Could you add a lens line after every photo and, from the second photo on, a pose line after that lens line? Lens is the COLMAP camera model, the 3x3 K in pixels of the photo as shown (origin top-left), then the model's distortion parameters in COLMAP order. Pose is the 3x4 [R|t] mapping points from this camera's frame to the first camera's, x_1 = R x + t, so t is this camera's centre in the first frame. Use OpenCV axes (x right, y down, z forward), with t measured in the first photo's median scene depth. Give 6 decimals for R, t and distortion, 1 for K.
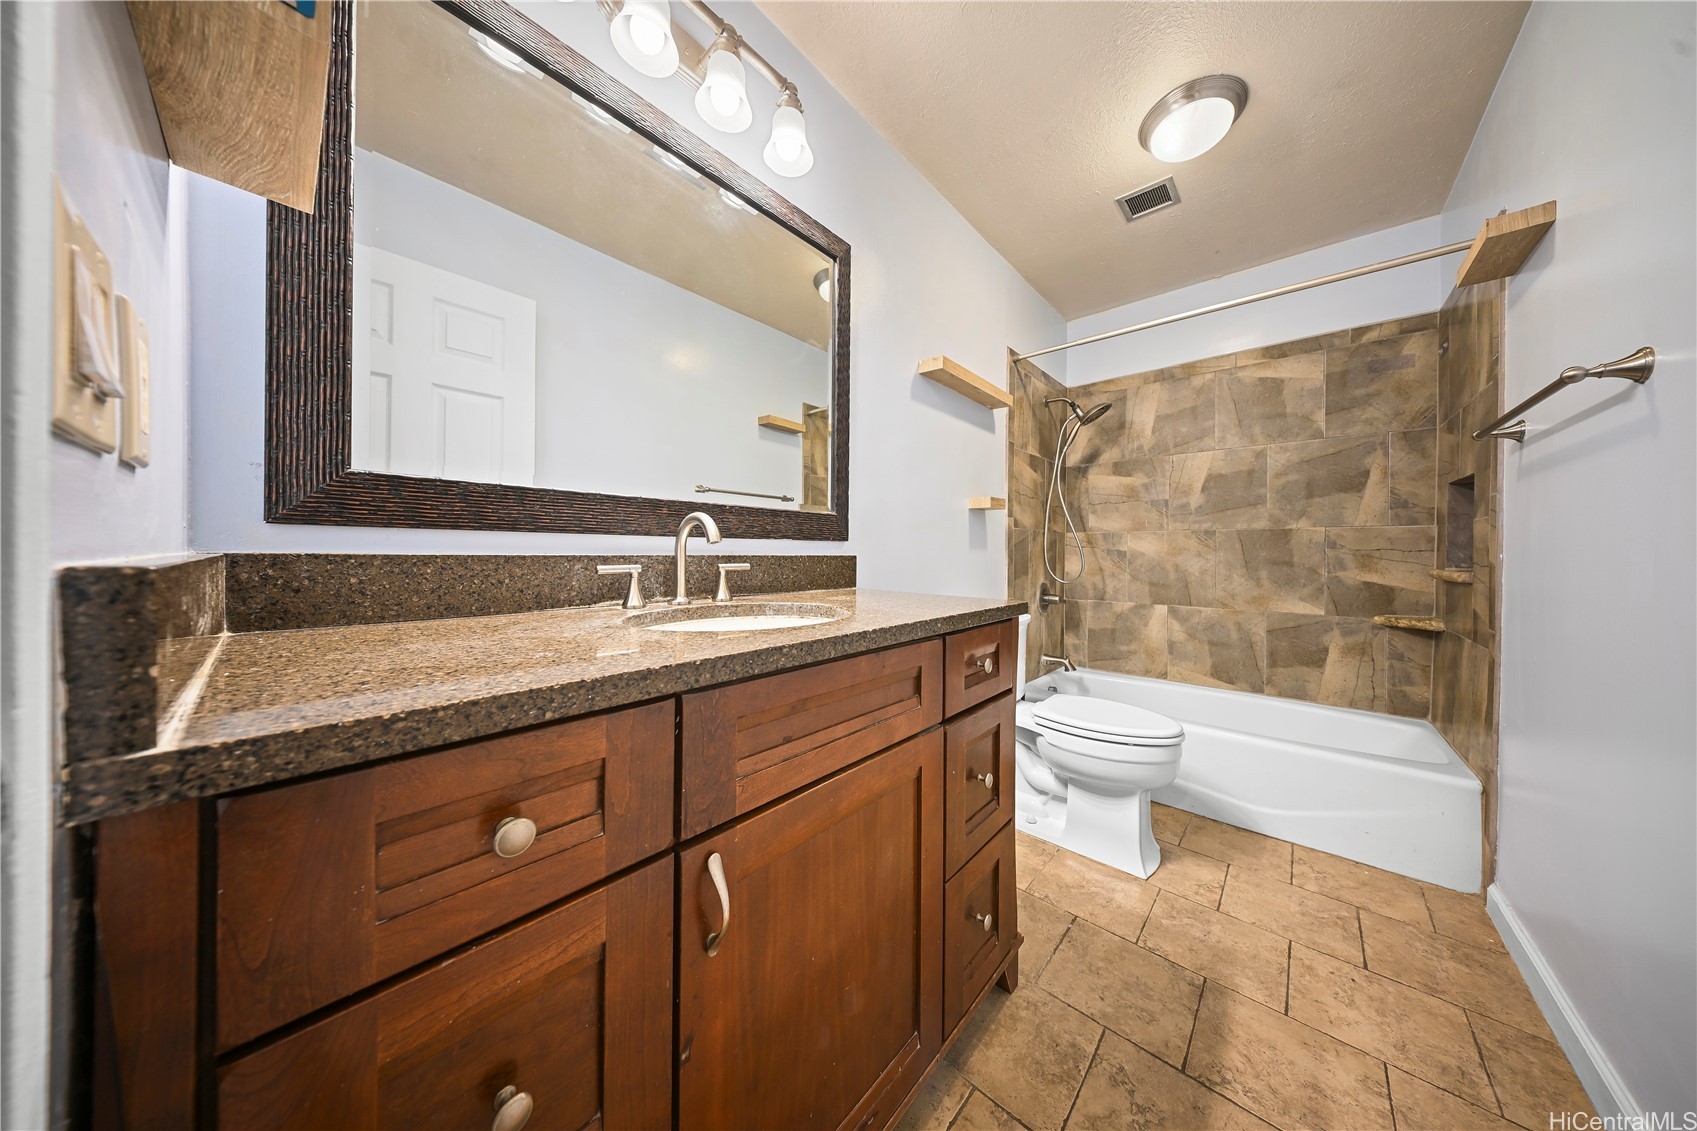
lens RADIAL K [[498.8, 0, 851.7], [0, 498.8, 556.0], [0, 0, 1]] dist [0.001920, -0.000235]
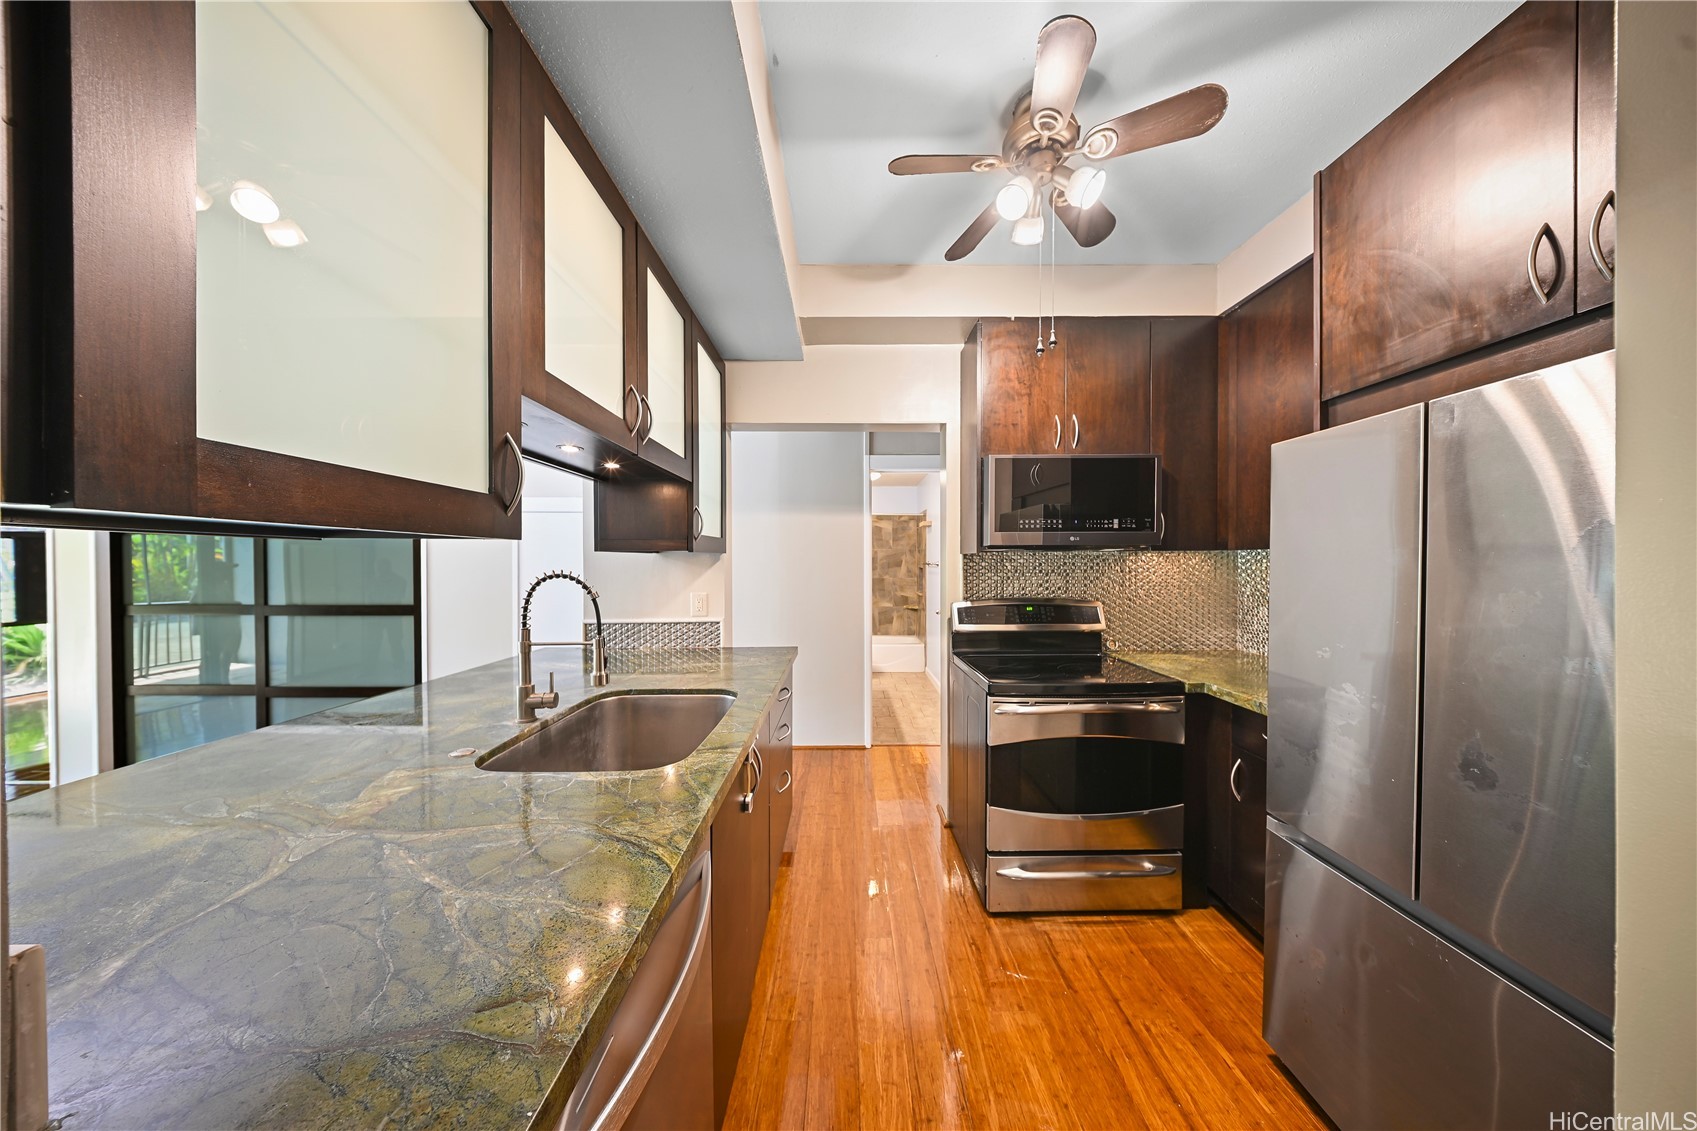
lens RADIAL K [[498.8, 0, 841.4], [0, 498.8, 564.2], [0, 0, 1]] dist [0.001920, -0.000235]
pose [[0.743559, -0.011829, 0.668566, -1.388089], [0.008155, 0.999930, 0.008621, -0.176928], [-0.668620, -0.000958, 0.743603, -1.110365]]
